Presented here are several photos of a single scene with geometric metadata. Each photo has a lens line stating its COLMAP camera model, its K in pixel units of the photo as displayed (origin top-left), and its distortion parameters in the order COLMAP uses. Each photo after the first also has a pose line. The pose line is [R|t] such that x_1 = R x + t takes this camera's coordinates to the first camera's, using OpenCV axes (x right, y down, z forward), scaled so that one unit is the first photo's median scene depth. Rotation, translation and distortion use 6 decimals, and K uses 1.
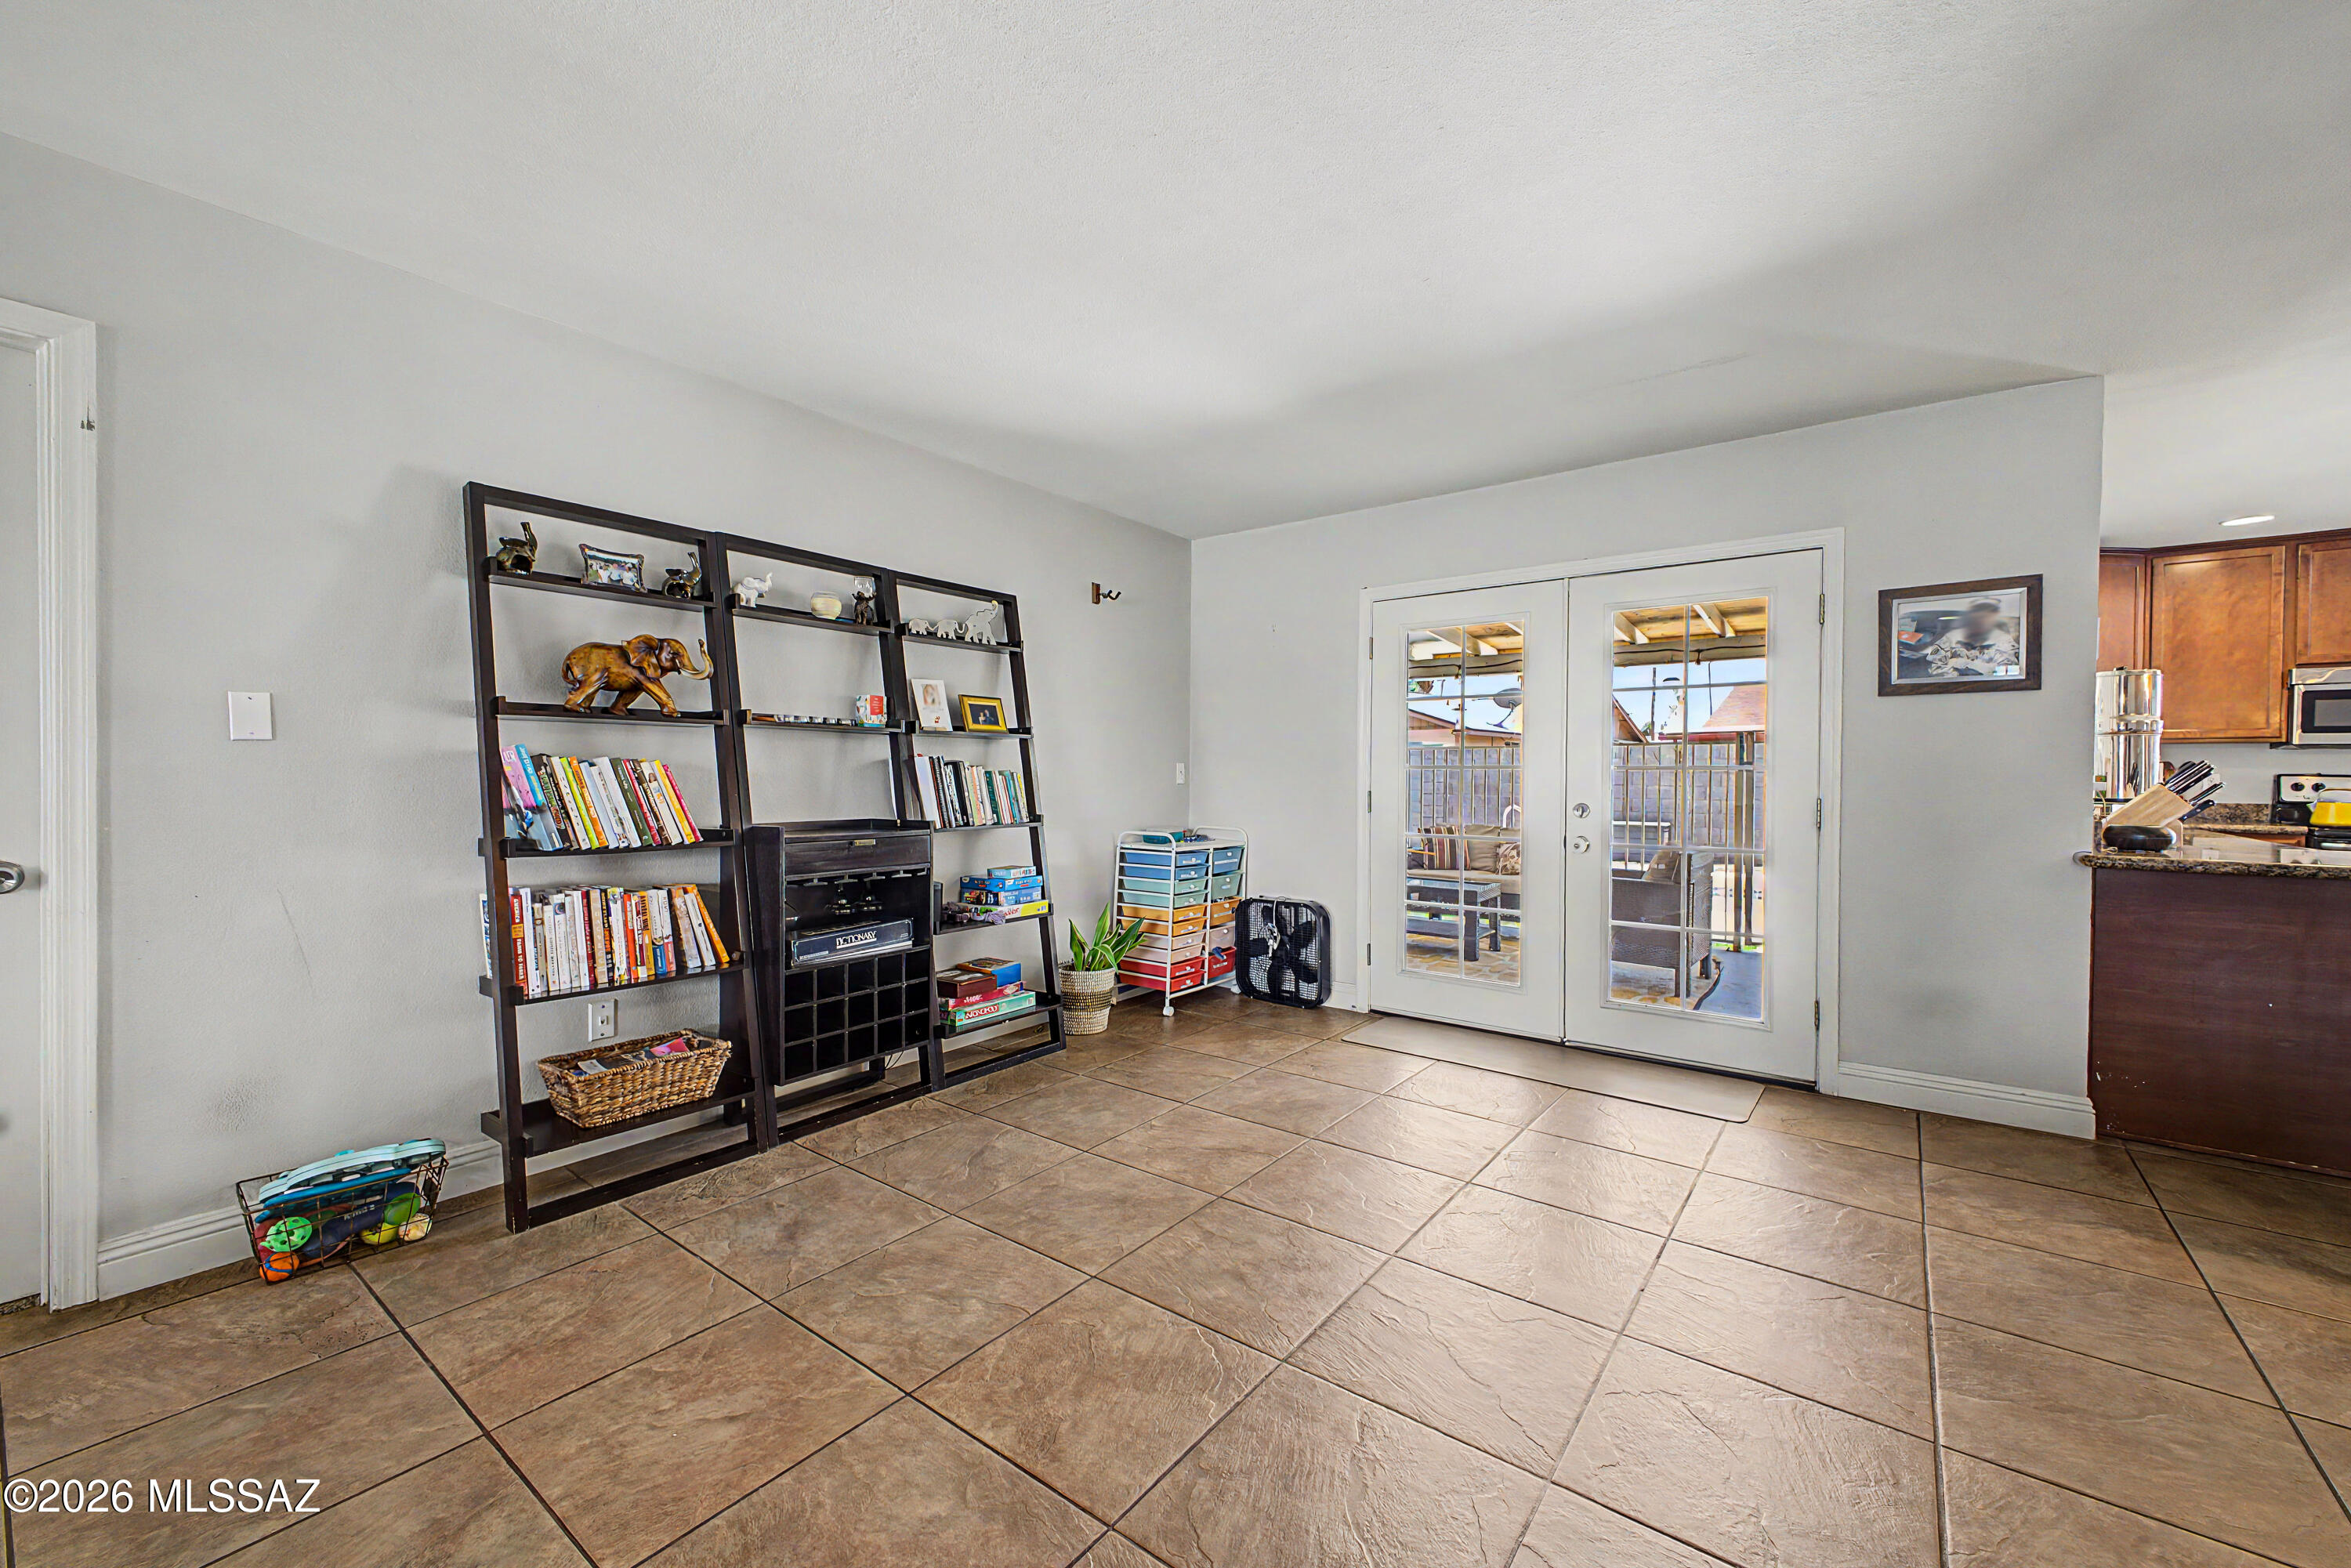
lens RADIAL K [[930.2, 0, 1175.5], [0, 930.2, 784.0], [0, 0, 1]] dist [0.002208, -0.000161]
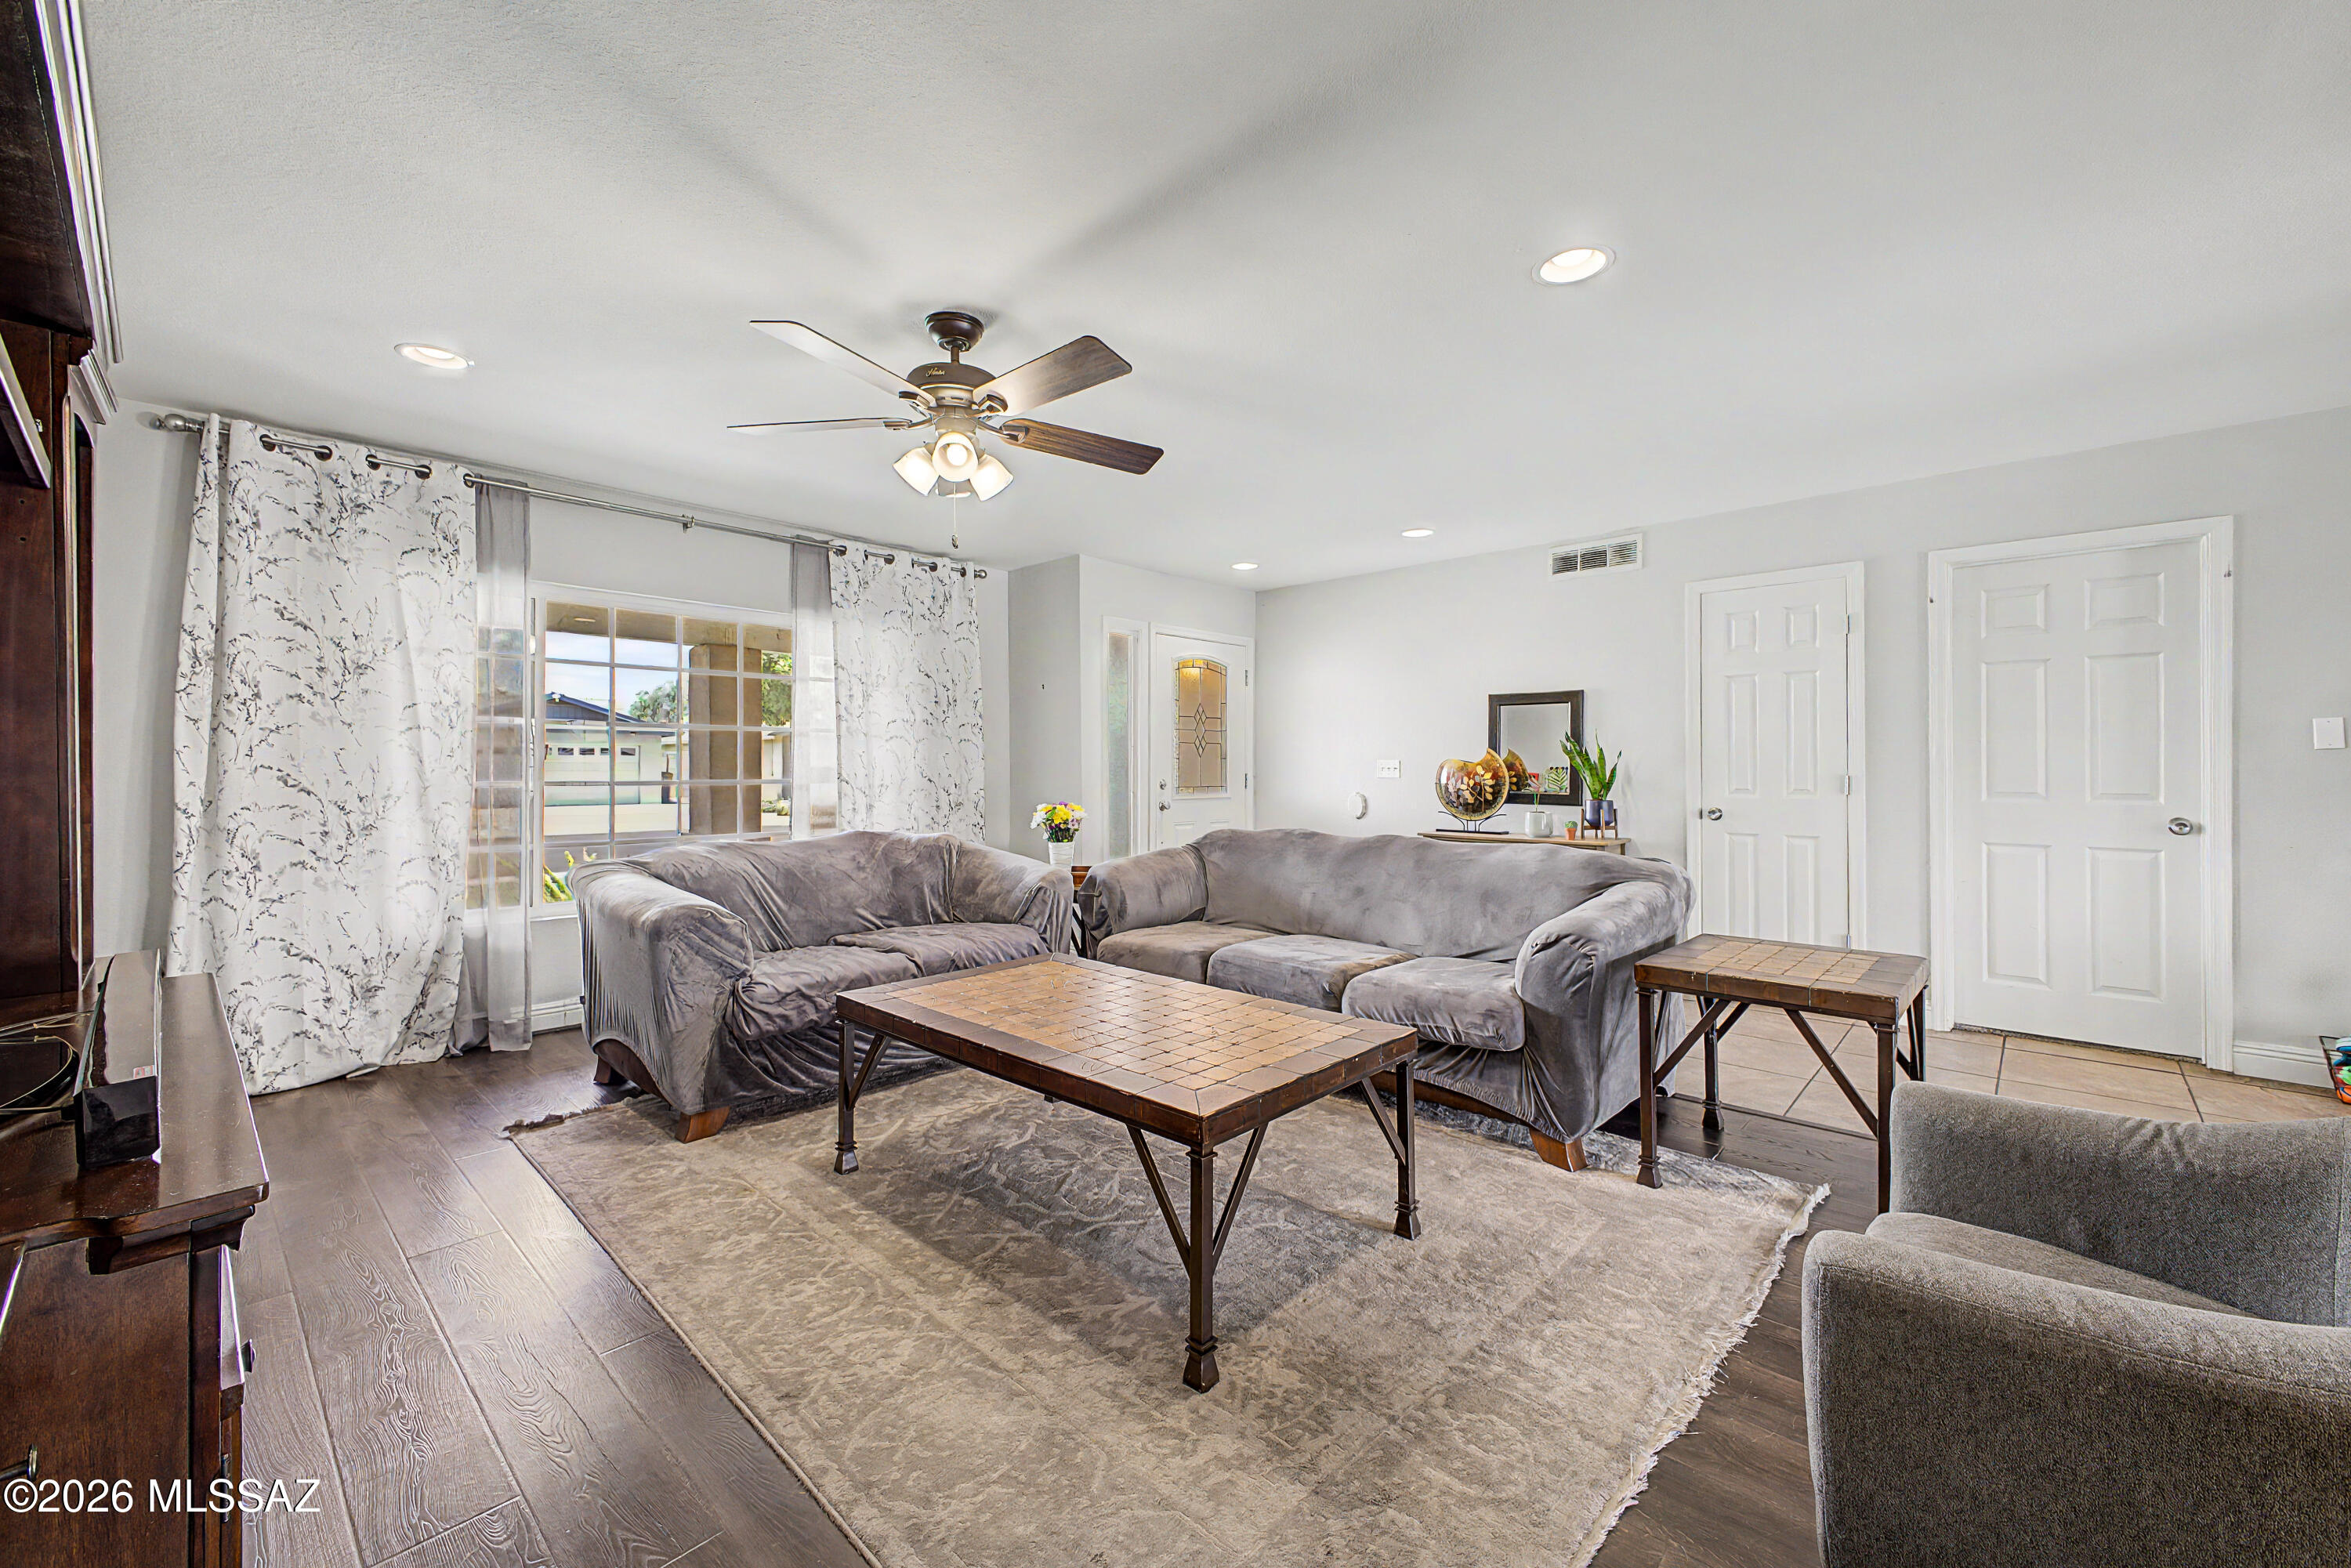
lens RADIAL K [[930.3, 0, 1186.0], [0, 930.3, 769.9], [0, 0, 1]] dist [0.032726, -0.011182]
pose [[-0.086746, -0.004413, -0.996221, 0.447512], [-0.009583, 0.999948, -0.003595, 0.006432], [0.996184, 0.009235, -0.086783, -0.451368]]
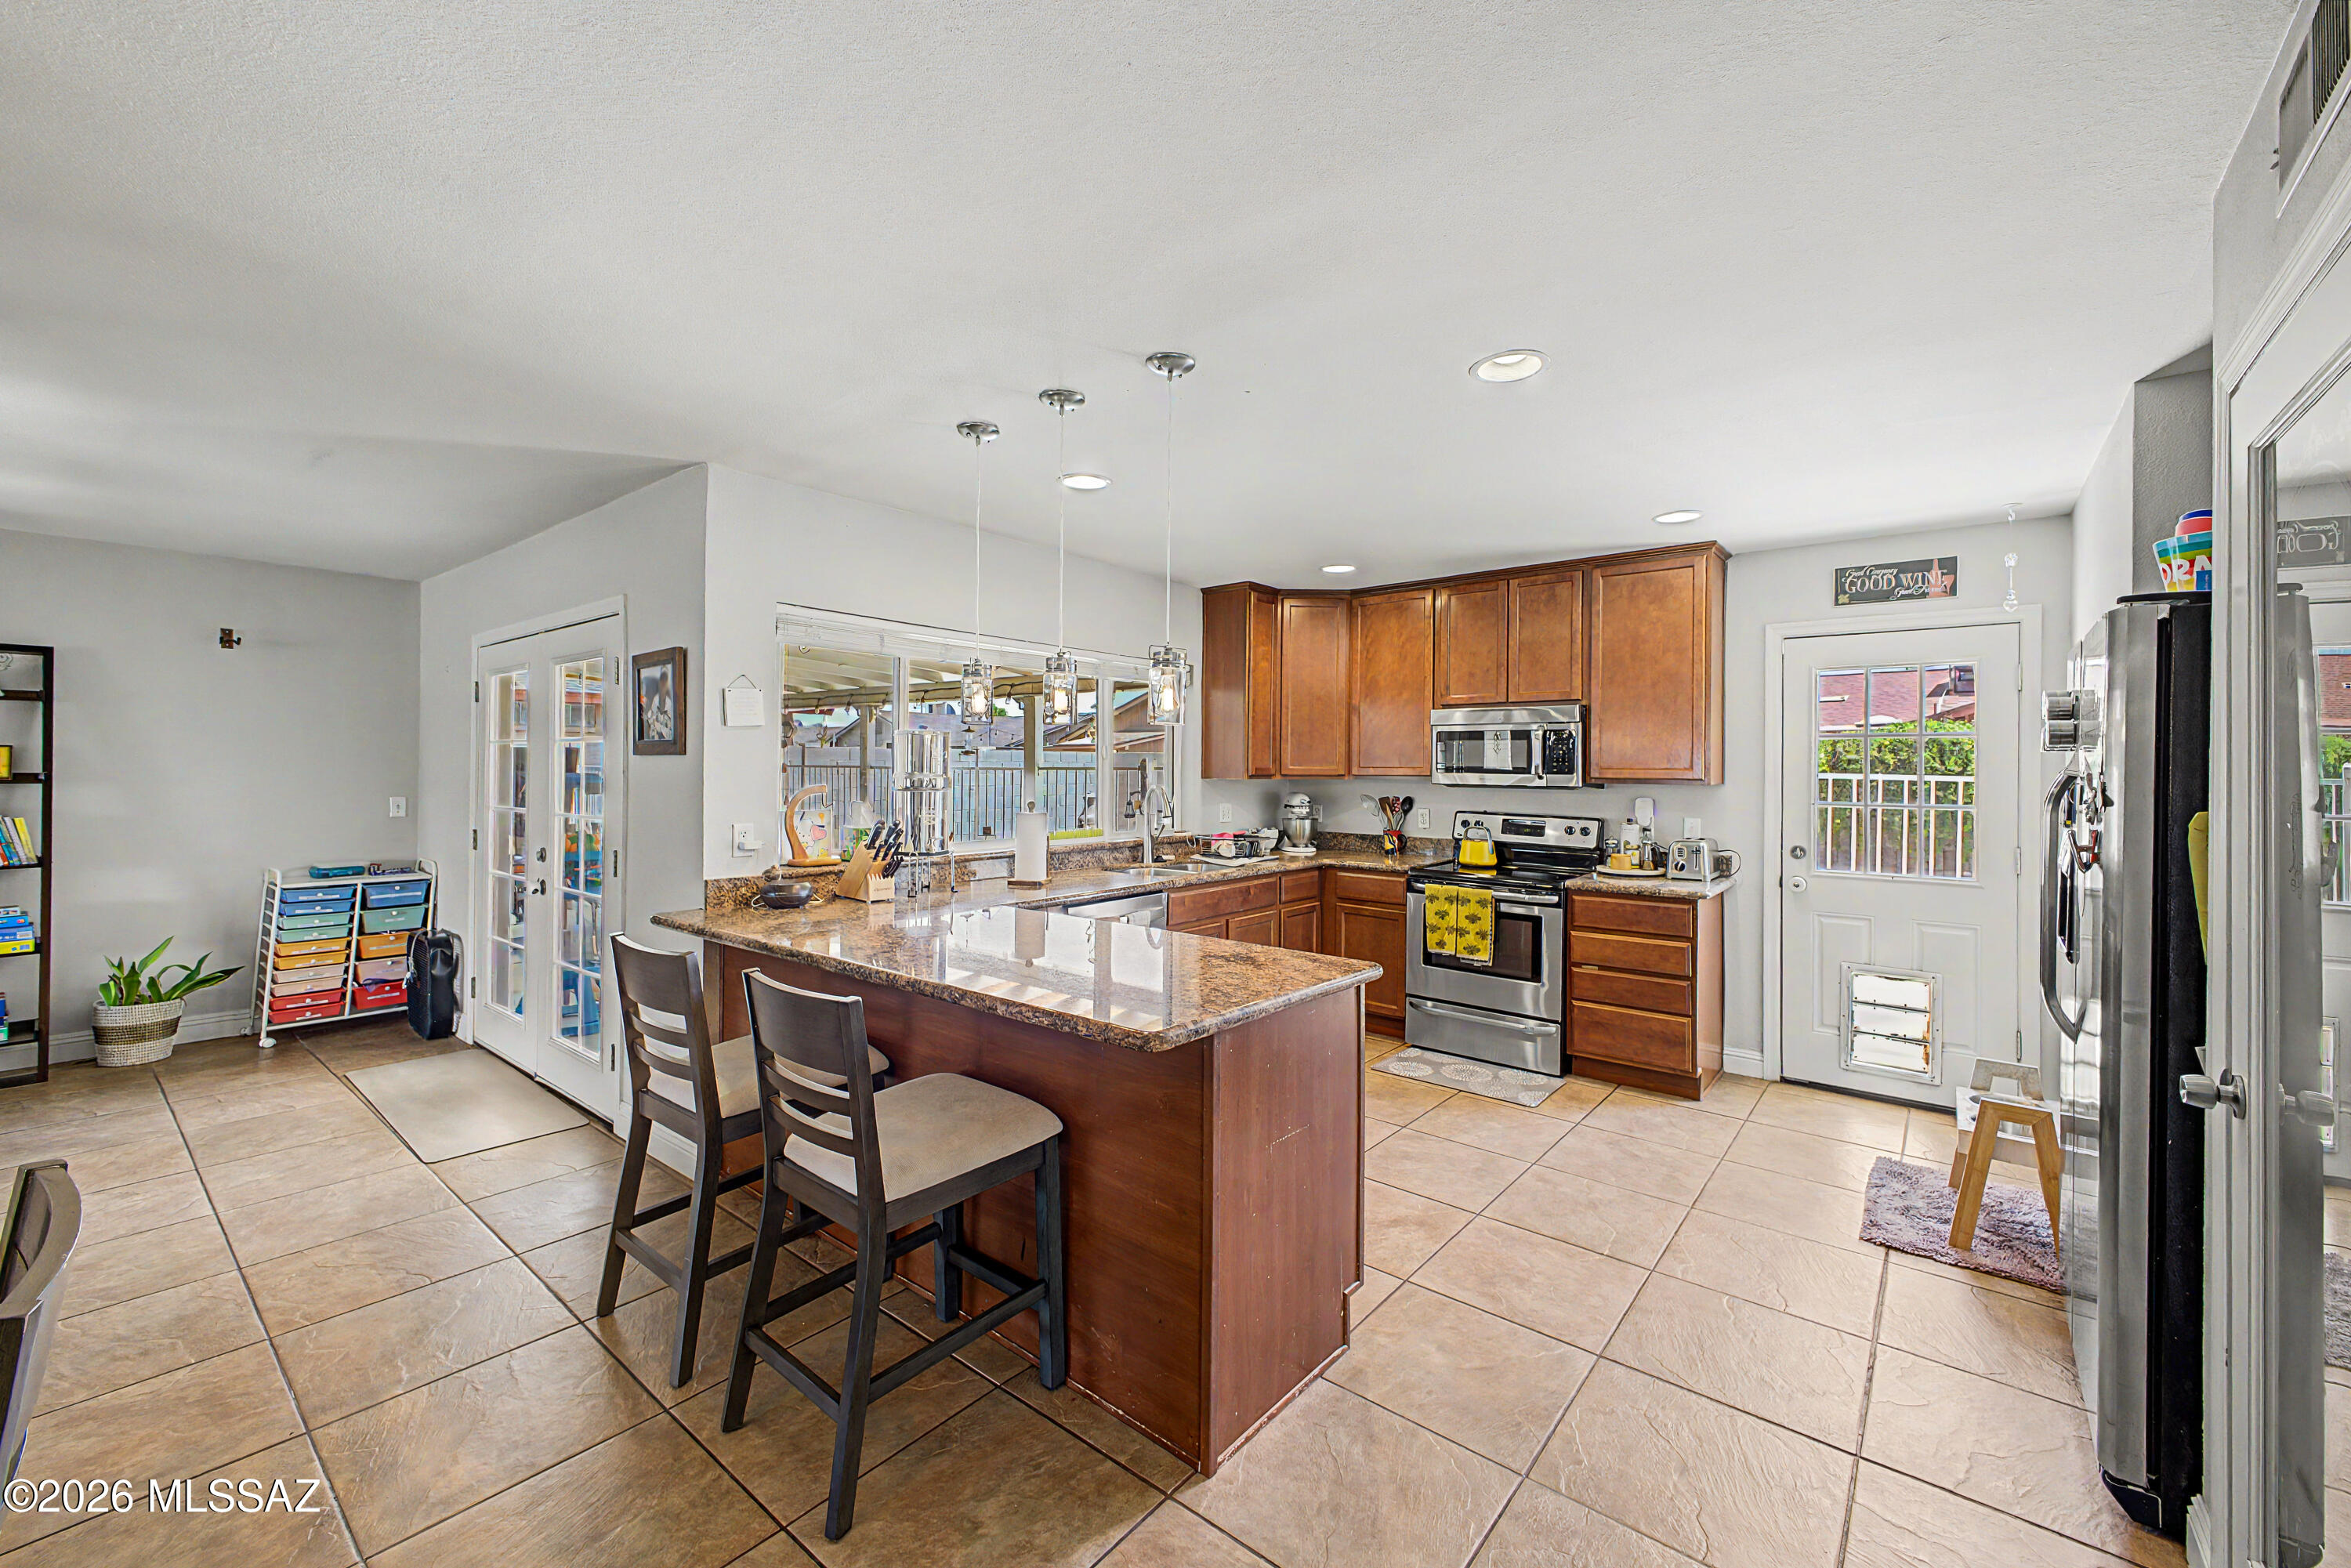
lens RADIAL K [[930.3, 0, 1186.0], [0, 930.3, 769.9], [0, 0, 1]] dist [0.032726, -0.011182]
pose [[0.999454, 0.002065, -0.032961, 1.312491], [-0.002420, 0.999939, -0.010736, -0.062580], [0.032937, 0.010810, 0.999399, -0.042745]]
